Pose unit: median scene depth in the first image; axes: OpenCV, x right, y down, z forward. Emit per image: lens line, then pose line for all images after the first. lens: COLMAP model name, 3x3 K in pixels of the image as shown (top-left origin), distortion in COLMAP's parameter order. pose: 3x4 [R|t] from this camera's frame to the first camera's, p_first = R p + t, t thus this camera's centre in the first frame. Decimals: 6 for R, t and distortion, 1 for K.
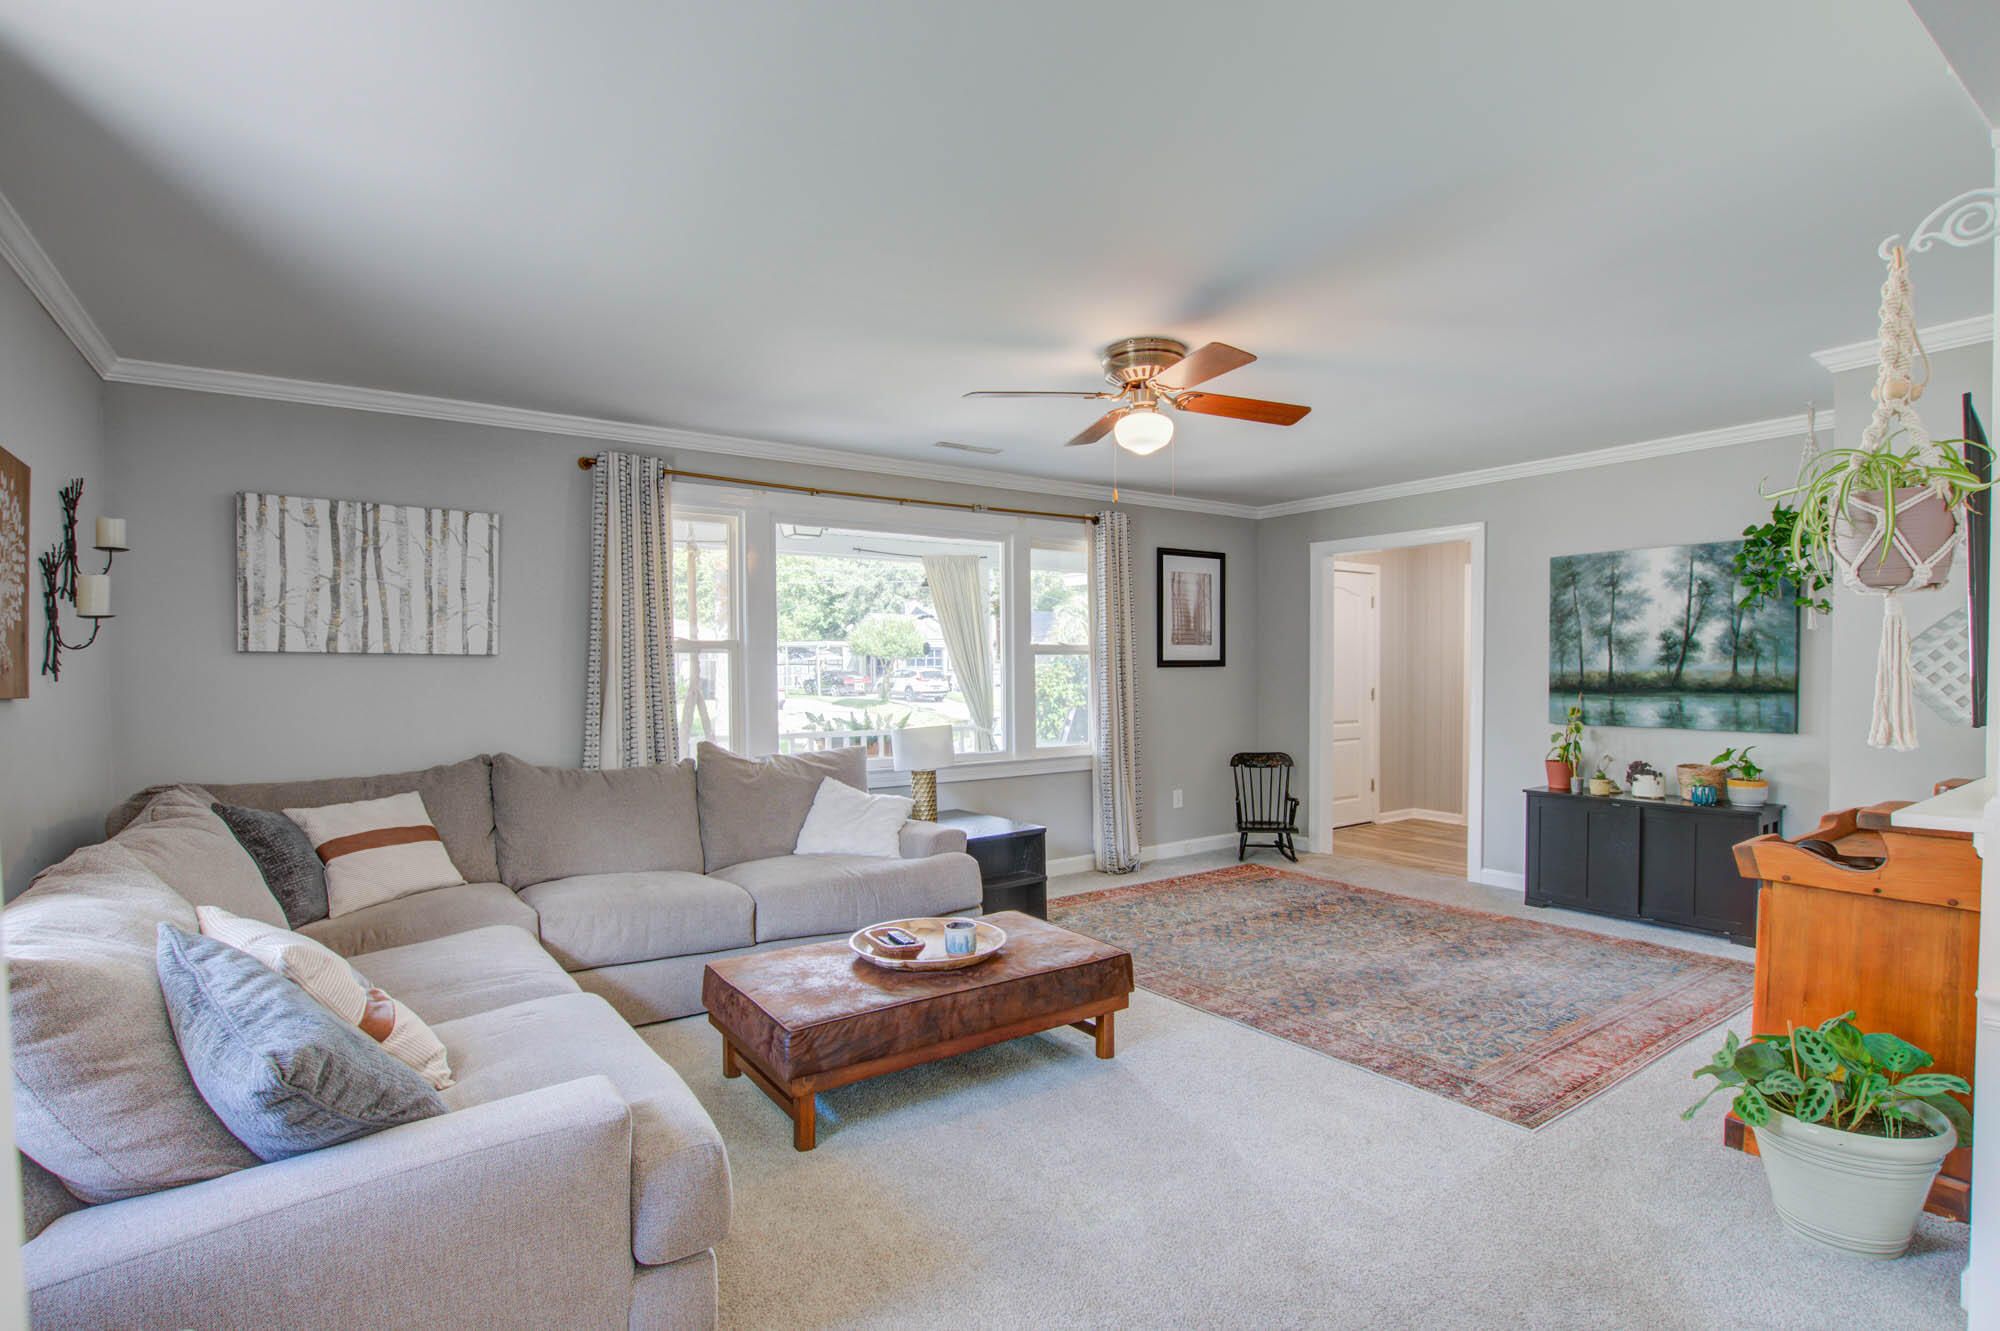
lens RADIAL K [[958.1, 0, 1006.8], [0, 958.1, 695.3], [0, 0, 1]] dist [-0.023737, 0.000196]
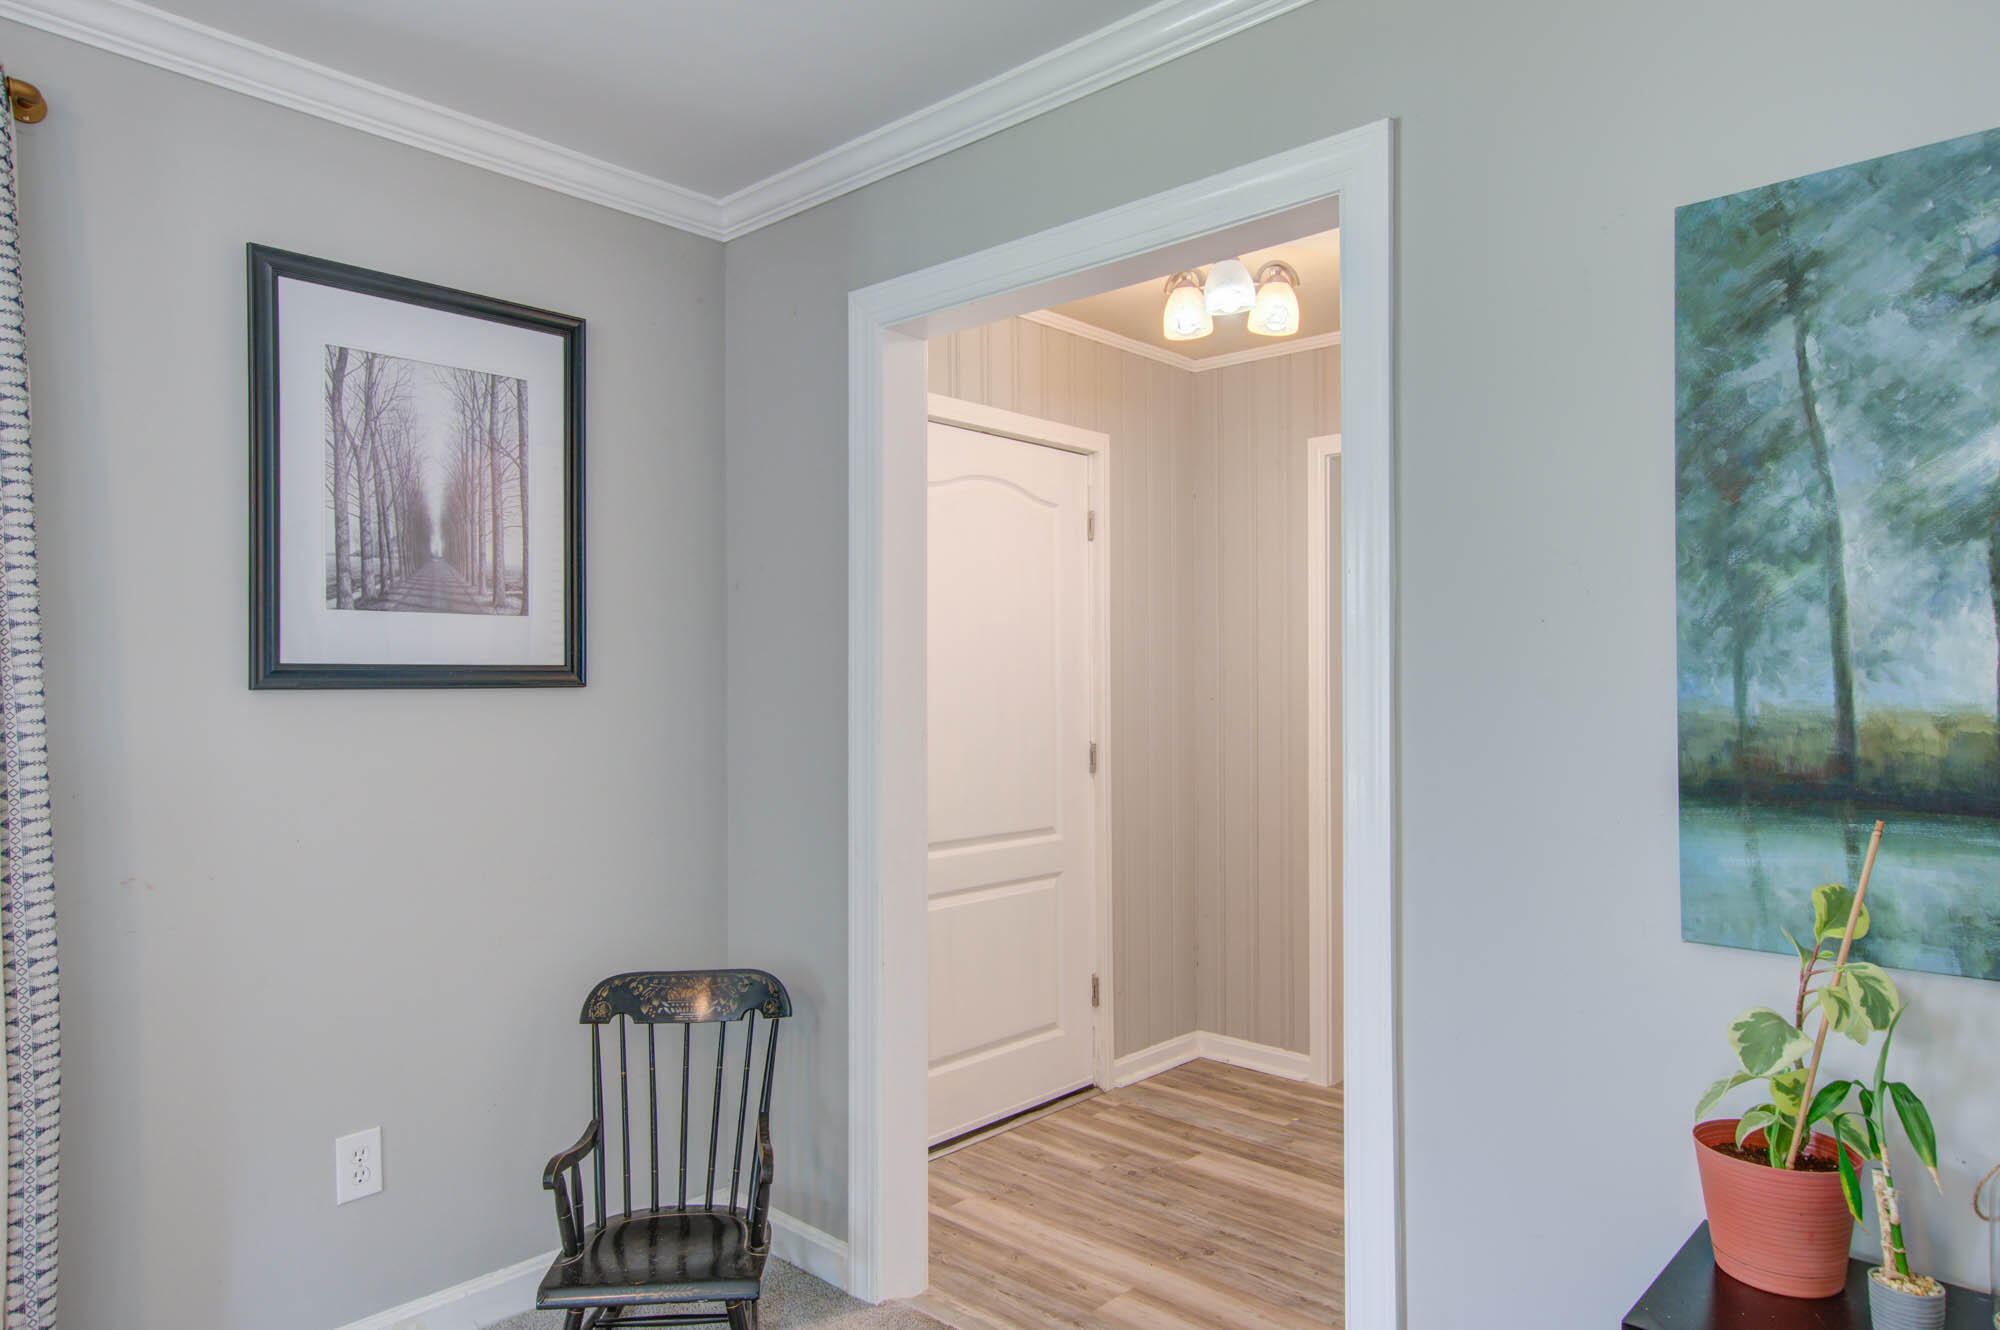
lens RADIAL K [[1230.1, 0, 1000.0], [0, 1230.1, 665.0], [0, 0, 1]] dist [0.000081, 0.000473]
pose [[0.978334, 0.006861, 0.206917, 0.401317], [0.003178, 0.998835, -0.048146, -0.025637], [-0.207006, 0.047761, 0.977173, 0.850949]]
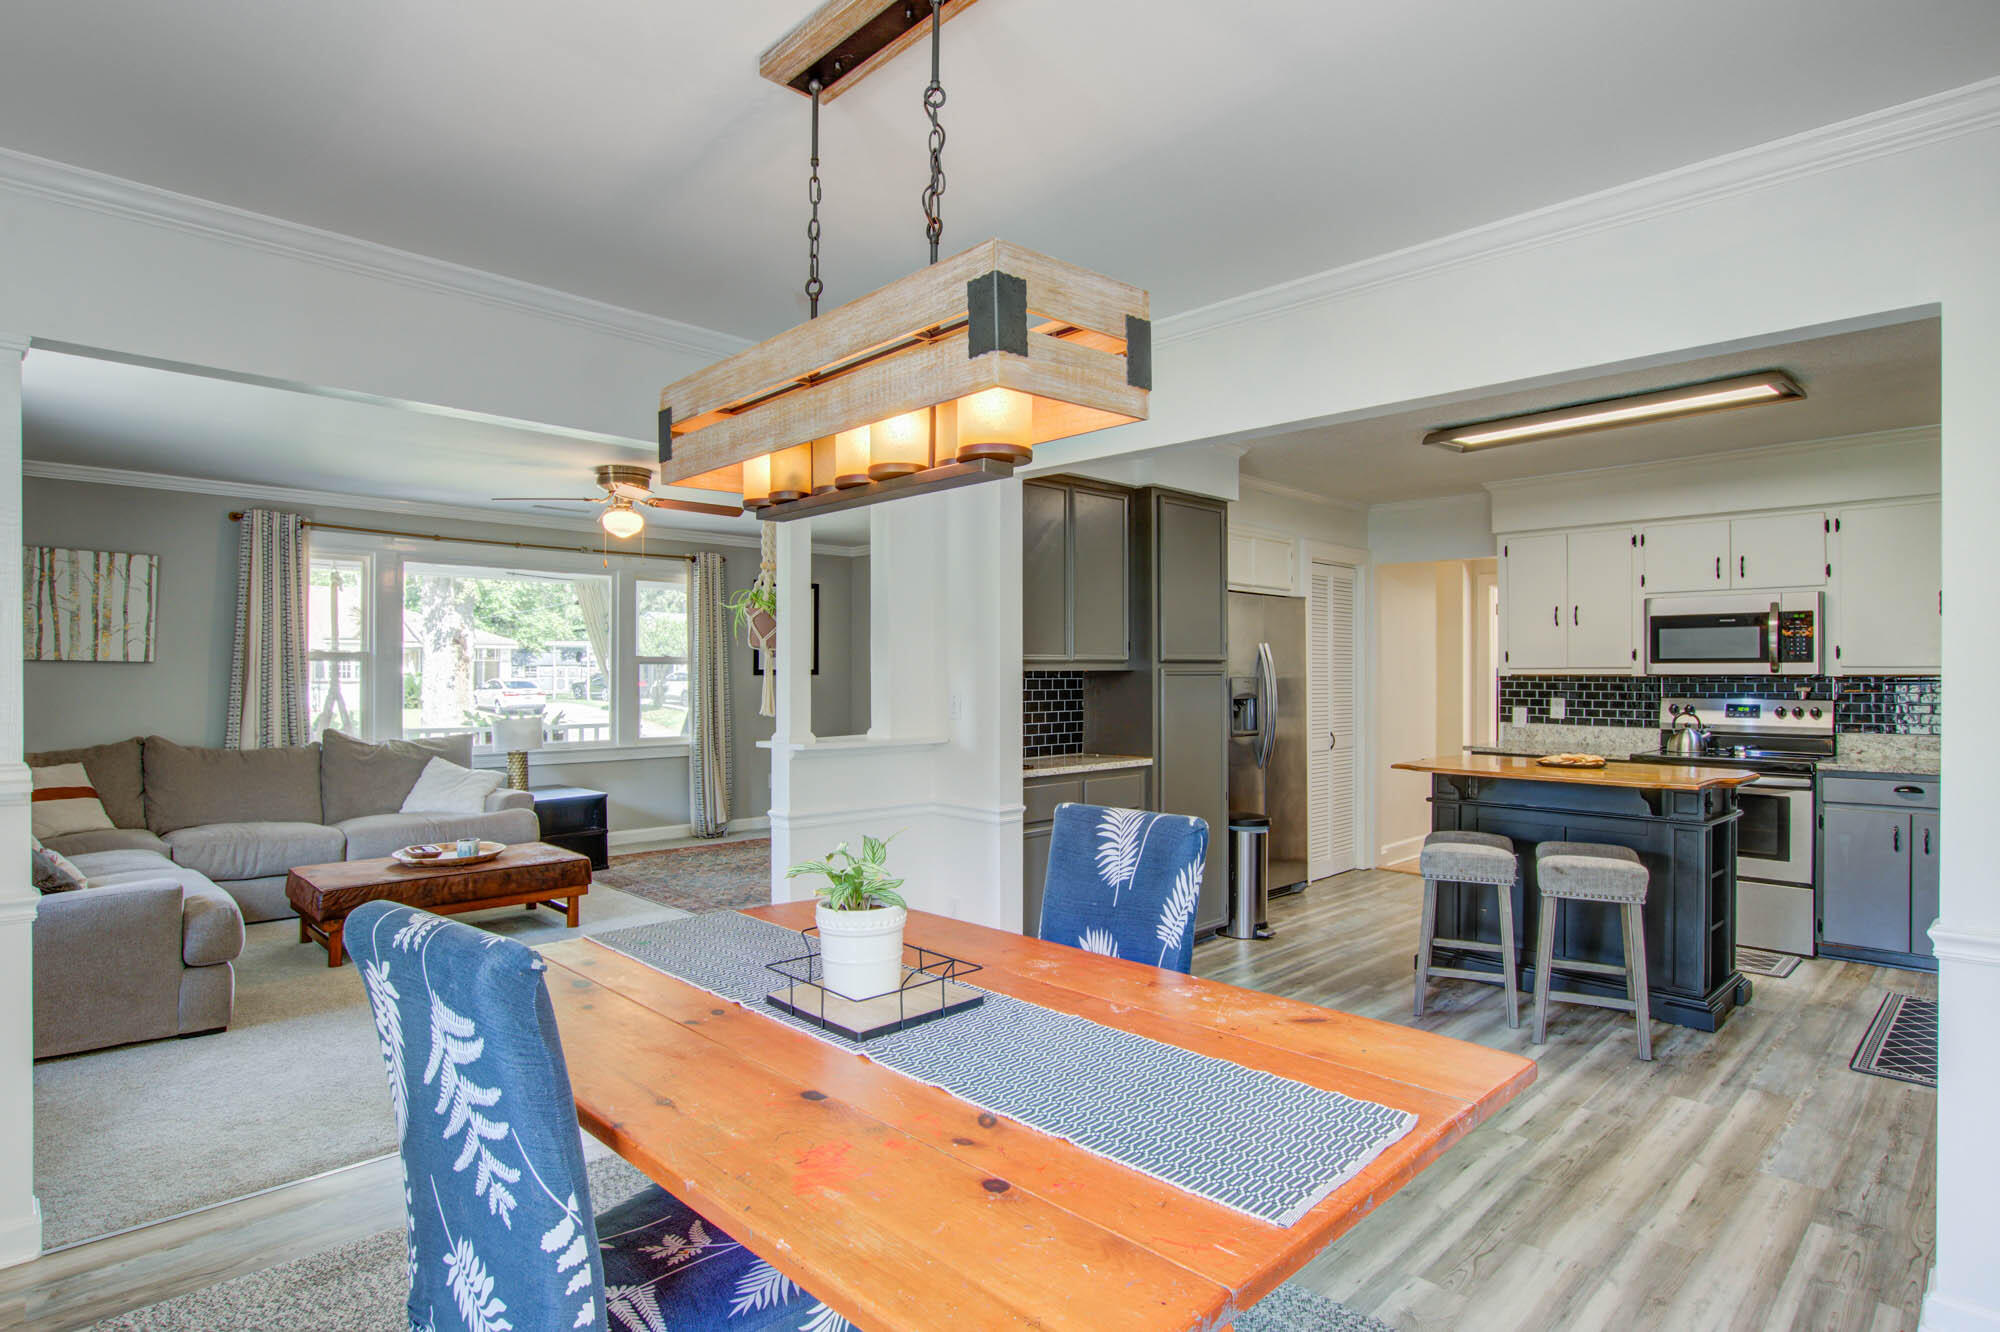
lens RADIAL K [[1037.7, 0, 1000.0], [0, 1037.7, 666.0], [0, 0, 1]] dist [-0.003645, -0.001881]
pose [[0.986643, 0.010396, 0.162565, 0.350818], [-0.004755, 0.999374, -0.035051, 0.007004], [-0.162828, 0.033810, 0.986075, -0.544280]]
